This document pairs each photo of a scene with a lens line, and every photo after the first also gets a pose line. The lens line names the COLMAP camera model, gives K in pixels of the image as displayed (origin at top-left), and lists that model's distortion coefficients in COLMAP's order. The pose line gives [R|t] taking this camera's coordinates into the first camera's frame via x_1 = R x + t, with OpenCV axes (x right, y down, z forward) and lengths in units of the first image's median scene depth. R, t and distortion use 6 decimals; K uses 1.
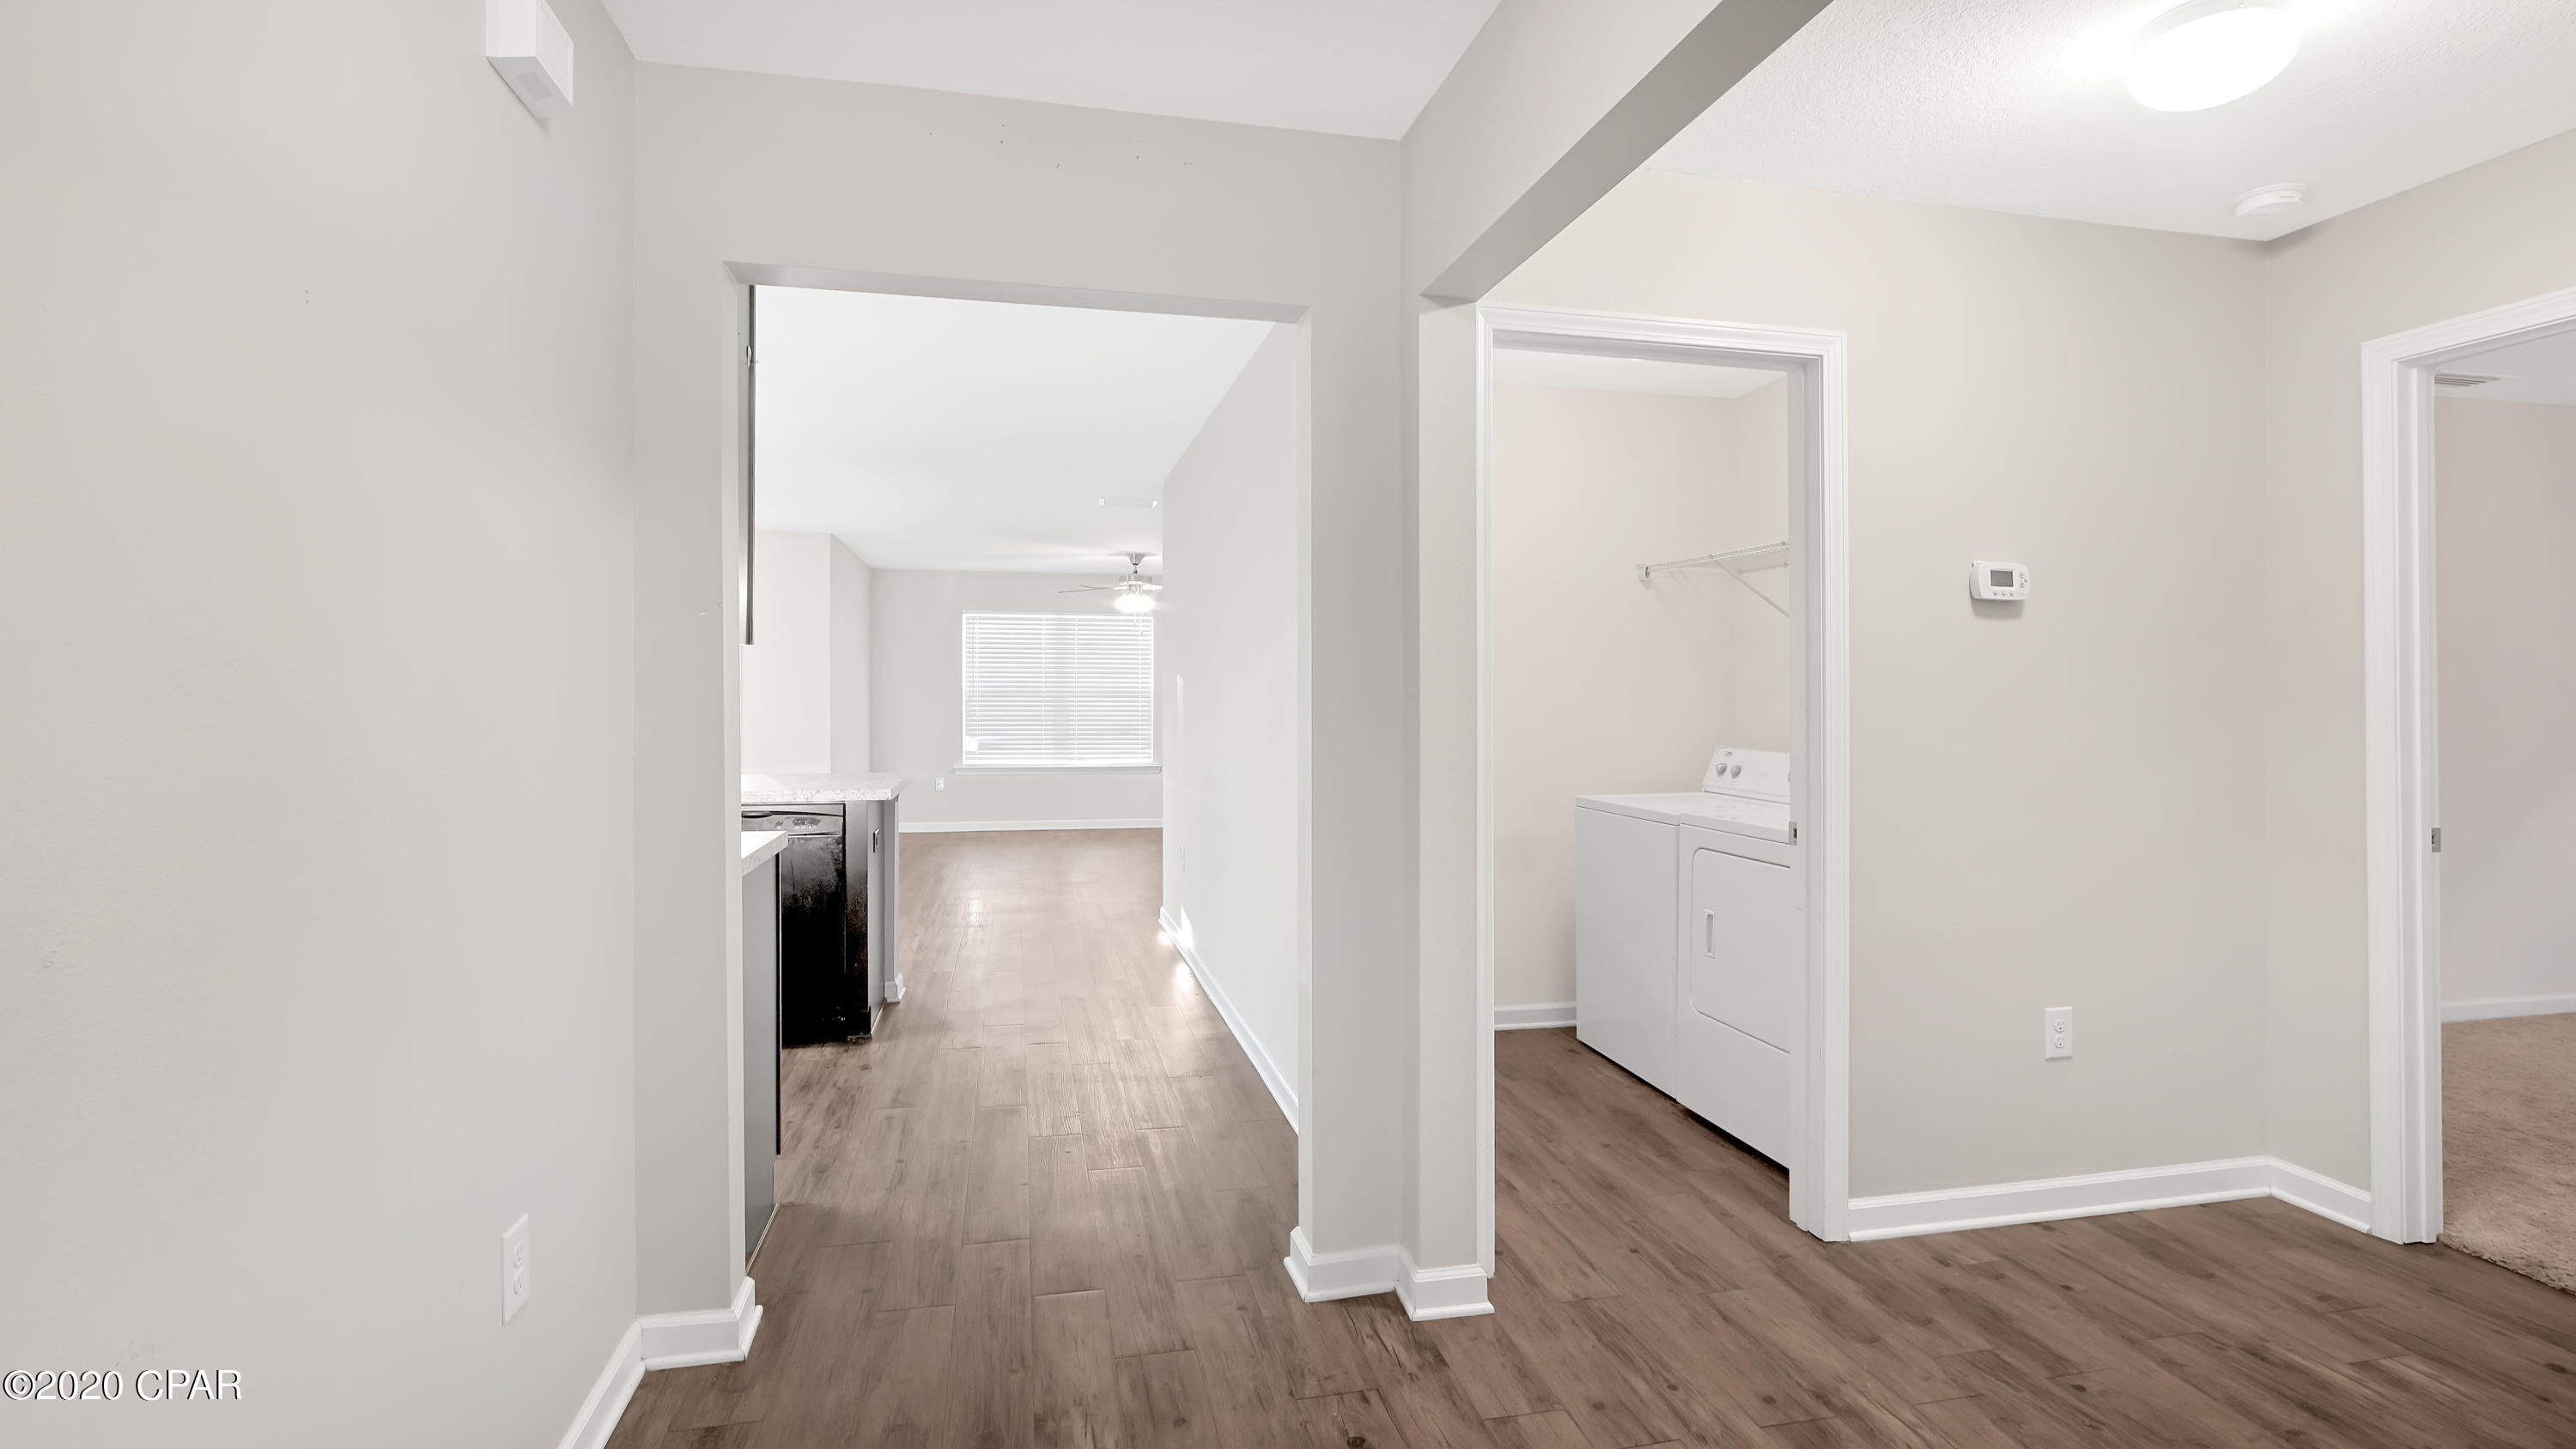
lens RADIAL K [[1194.2, 0, 1286.8], [0, 1194.2, 704.2], [0, 0, 1]] dist [-0.003138, 0.000193]
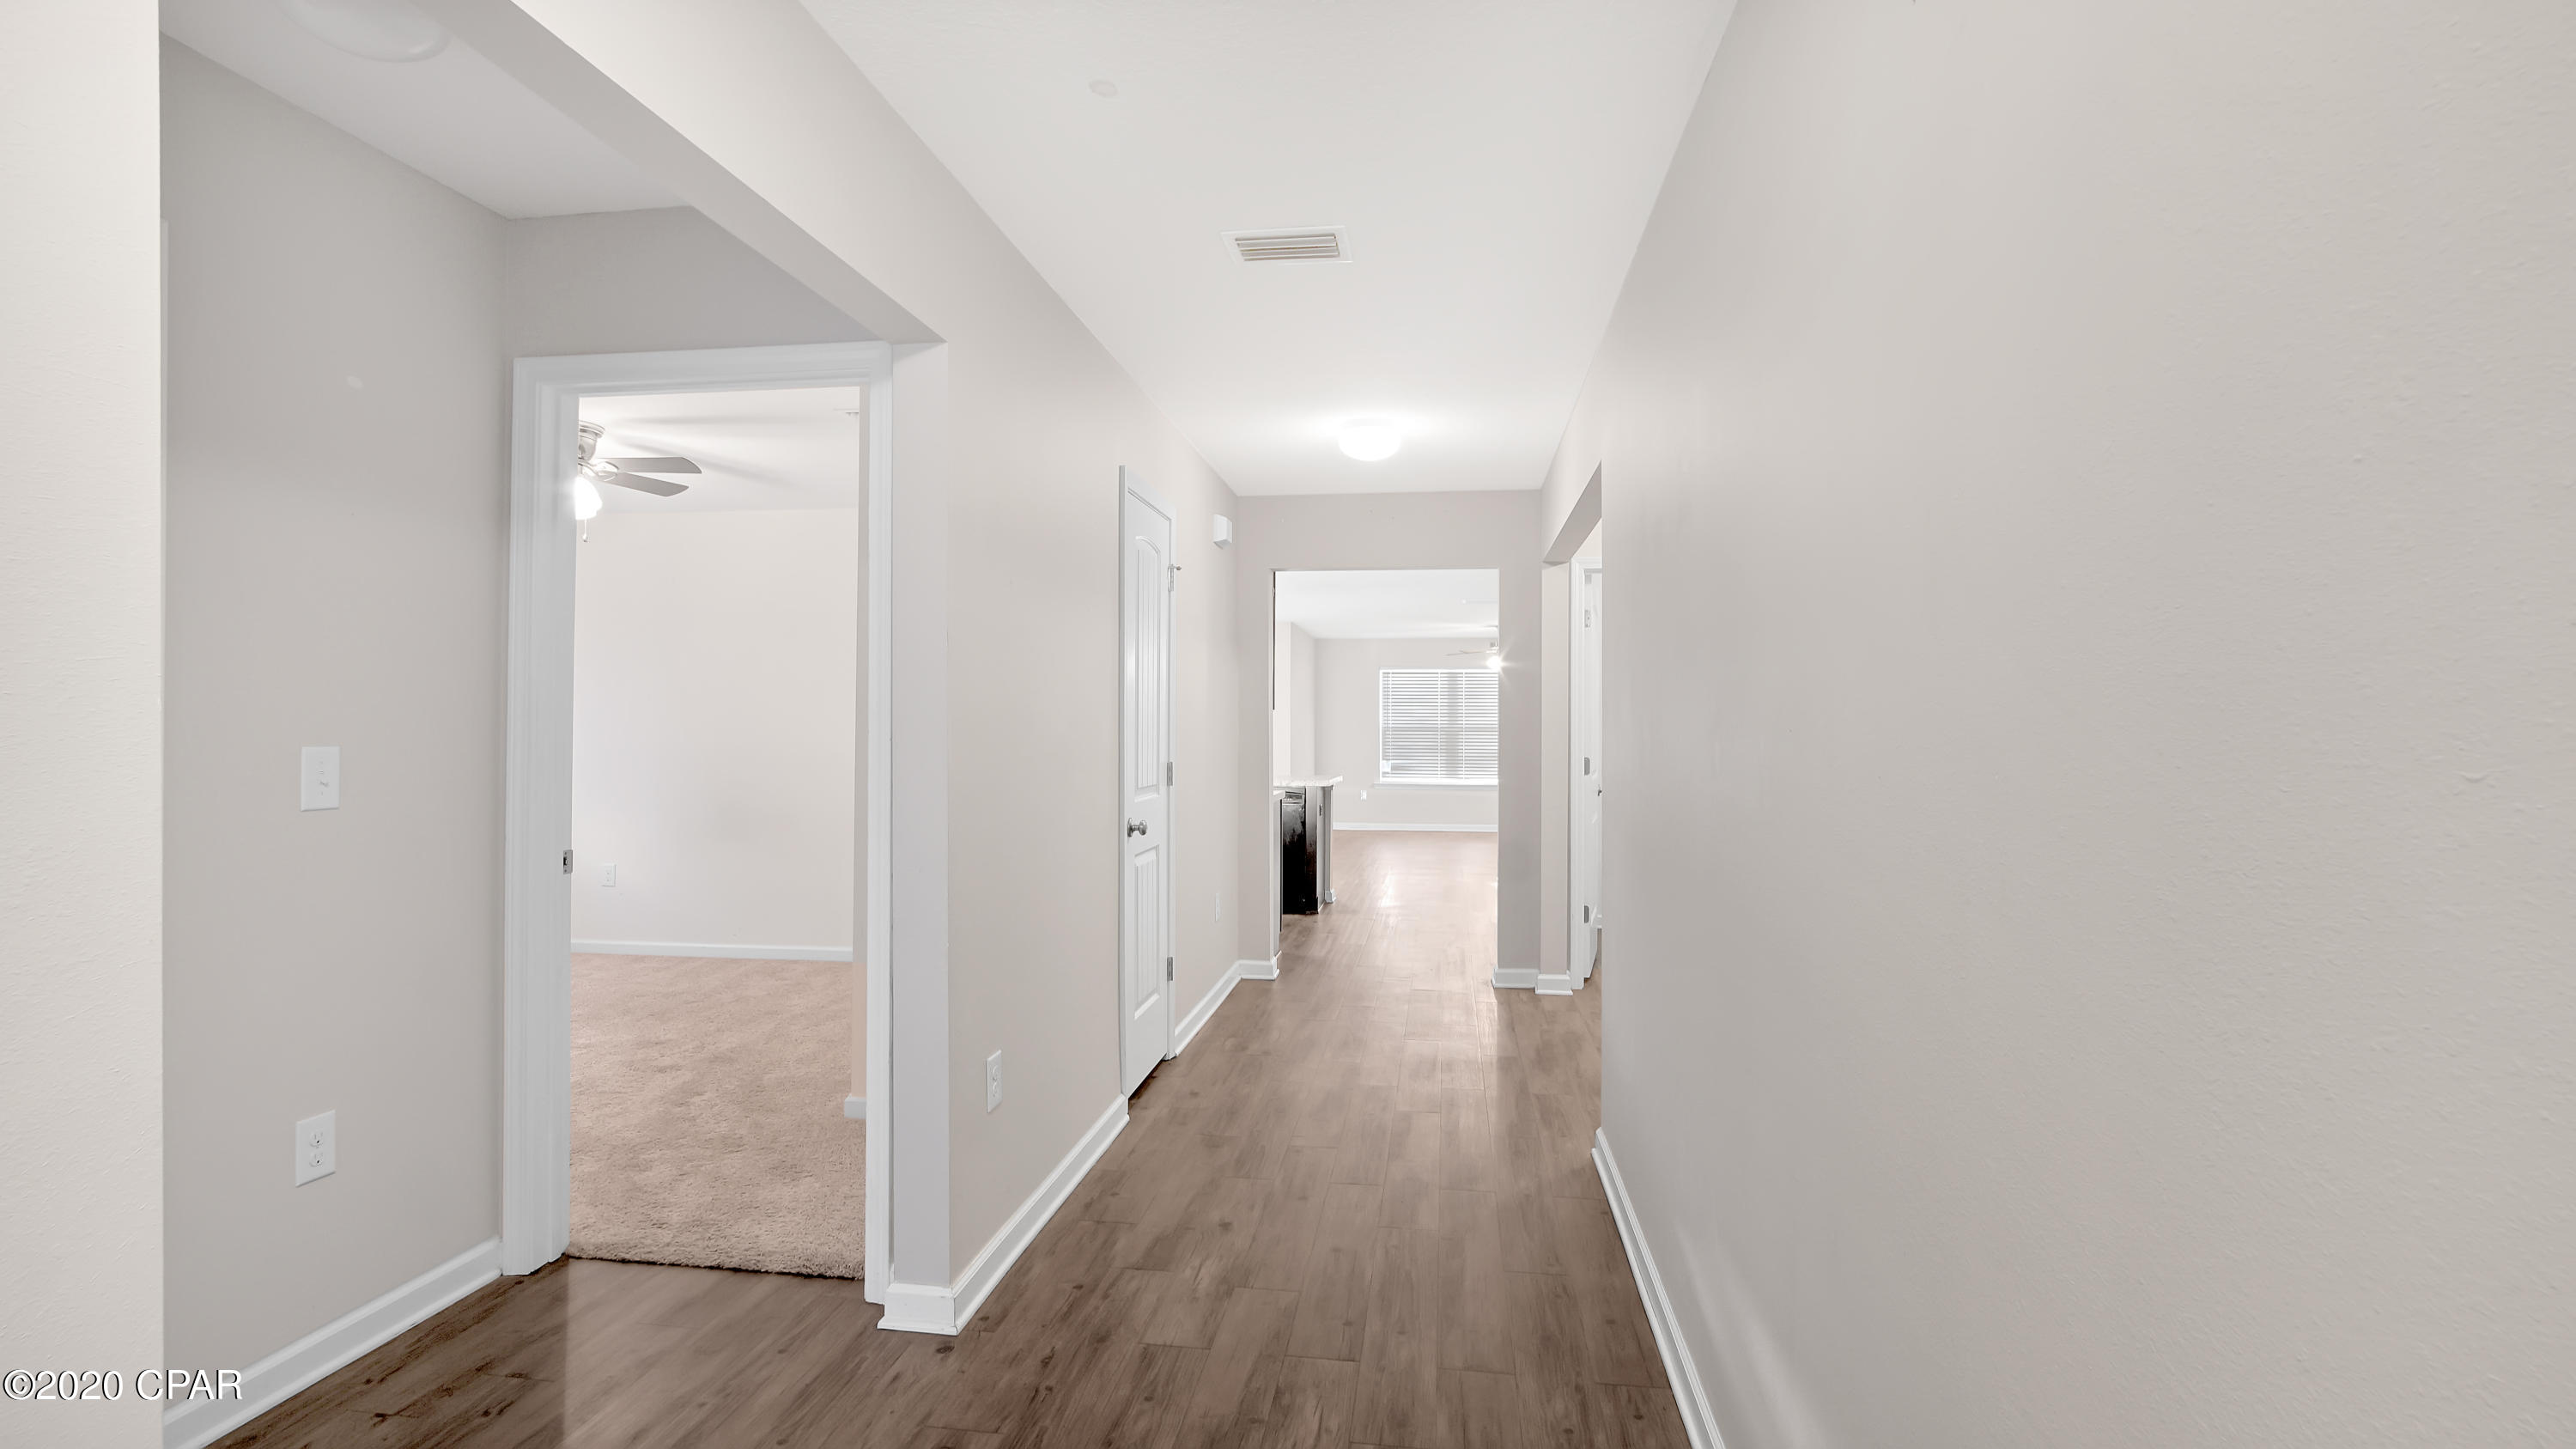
lens RADIAL K [[1194.6, 0, 1286.8], [0, 1194.6, 704.1], [0, 0, 1]] dist [-0.003138, 0.000193]
pose [[0.936807, -0.006315, -0.349790, 0.248022], [-0.003706, 0.999602, -0.027970, 0.003821], [0.349827, 0.027499, 0.936411, -0.735807]]
